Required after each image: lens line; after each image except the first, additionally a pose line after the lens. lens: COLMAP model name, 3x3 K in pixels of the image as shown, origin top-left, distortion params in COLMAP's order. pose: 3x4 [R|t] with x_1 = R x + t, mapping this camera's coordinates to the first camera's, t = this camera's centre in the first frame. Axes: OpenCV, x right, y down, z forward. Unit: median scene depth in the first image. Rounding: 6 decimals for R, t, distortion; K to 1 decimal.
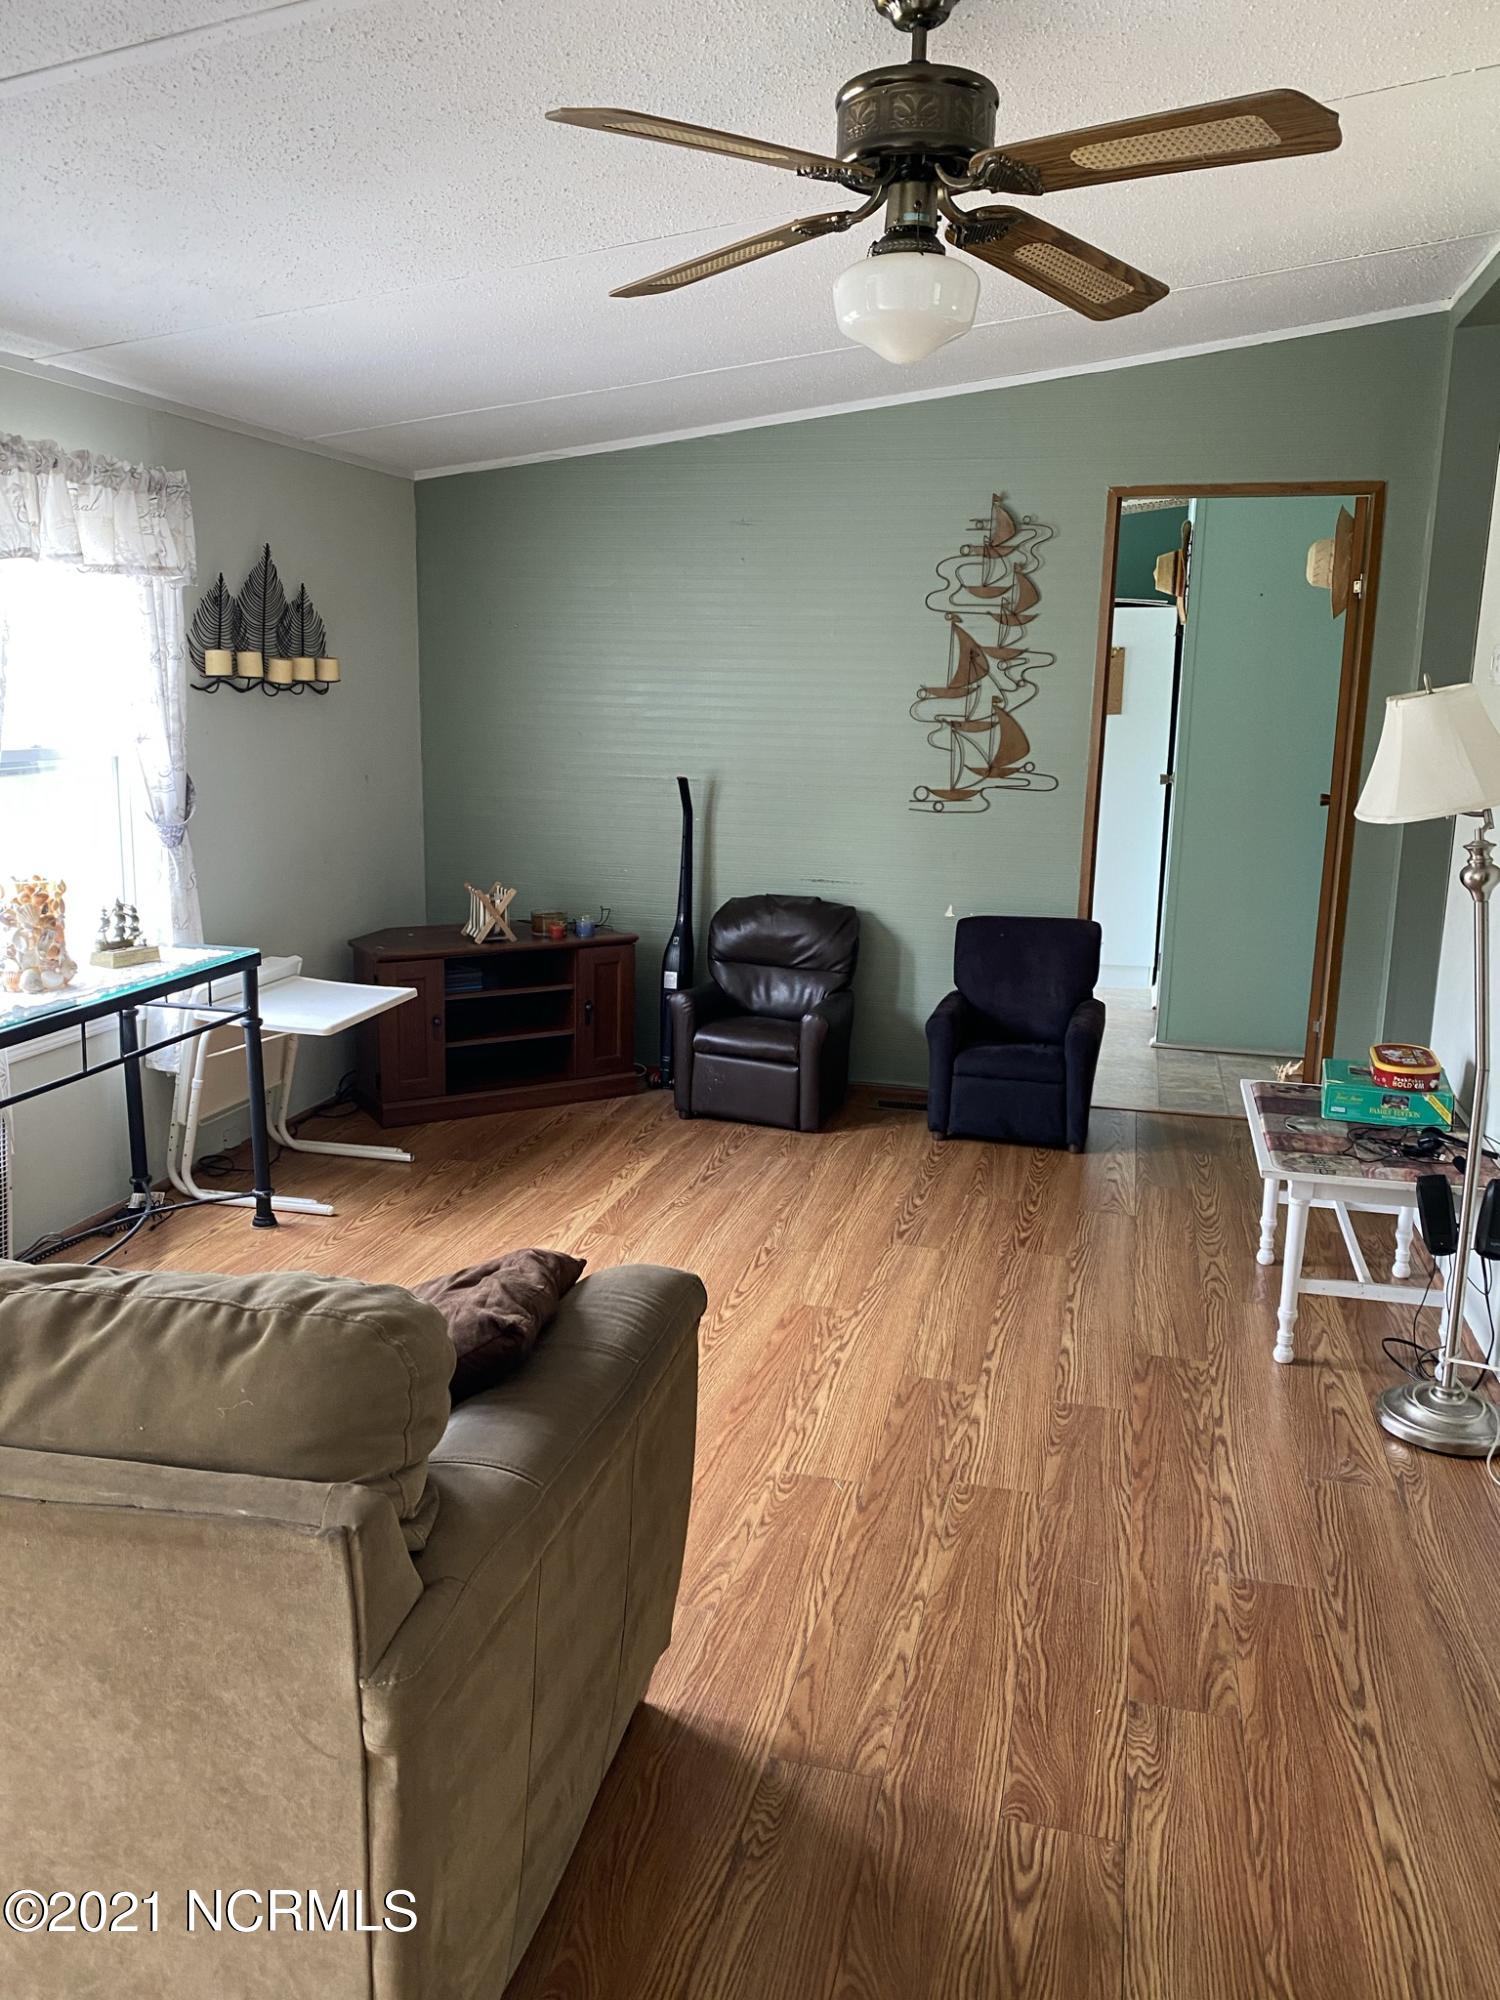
lens RADIAL K [[1568.5, 0, 749.0], [0, 1568.5, 996.5], [0, 0, 1]] dist [0.012663, 0.007840]
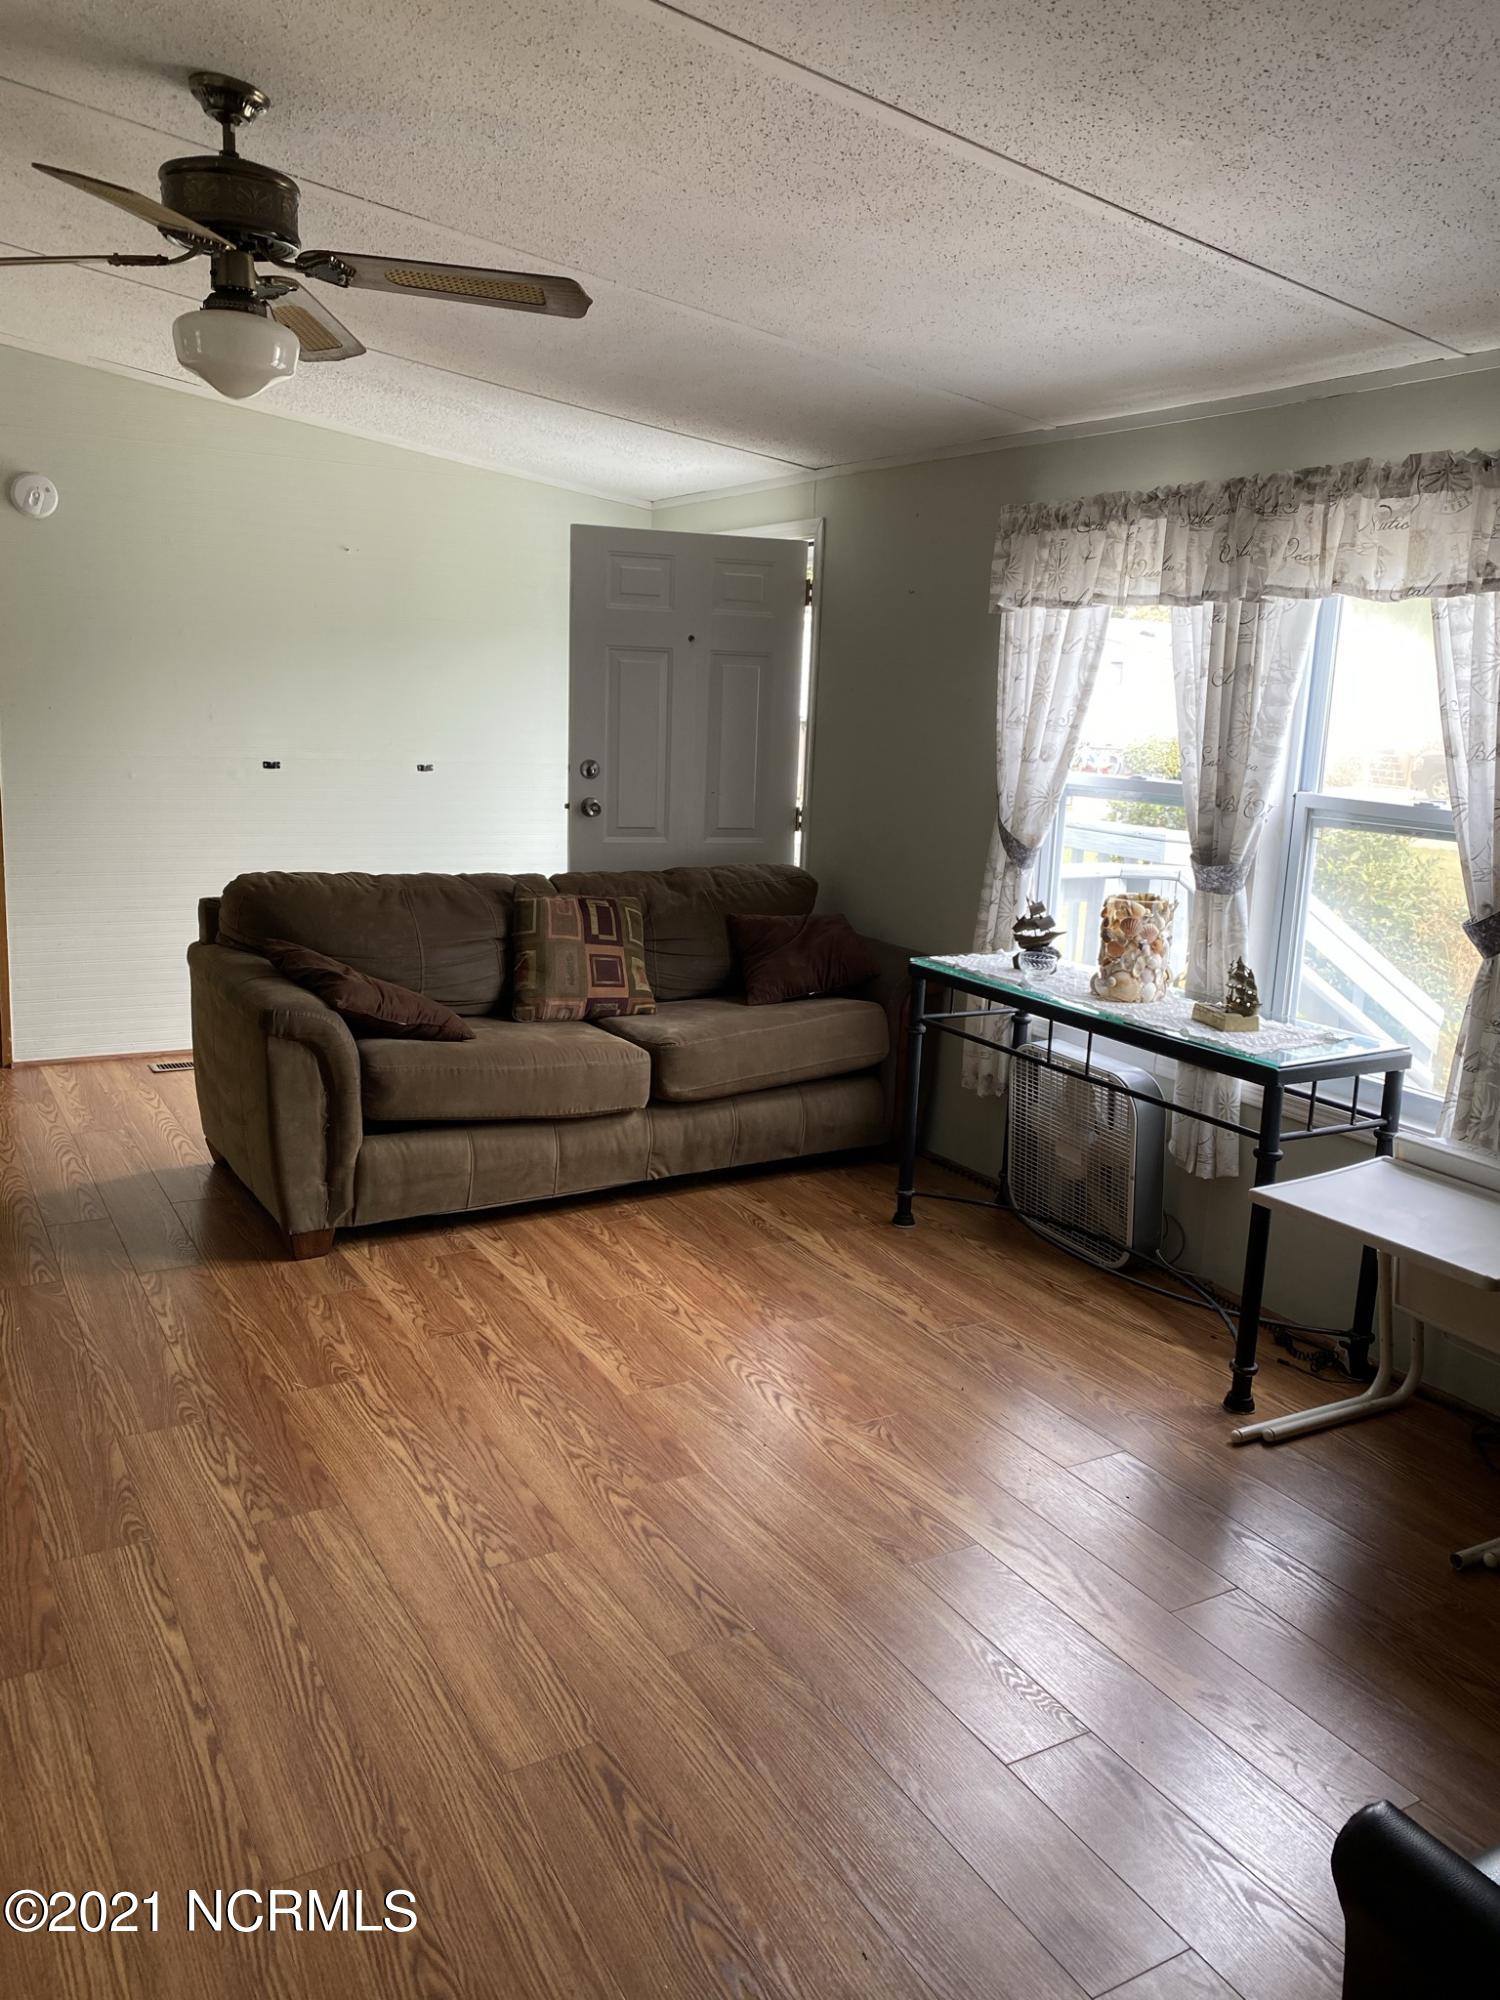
lens RADIAL K [[1568.5, 0, 746.8], [0, 1568.5, 1003.0], [0, 0, 1]] dist [0.012663, 0.007840]
pose [[-0.725912, 0.098310, -0.680726, 0.481755], [-0.193546, 0.920539, 0.339336, -0.325905], [0.659994, 0.378079, -0.649202, 1.573402]]
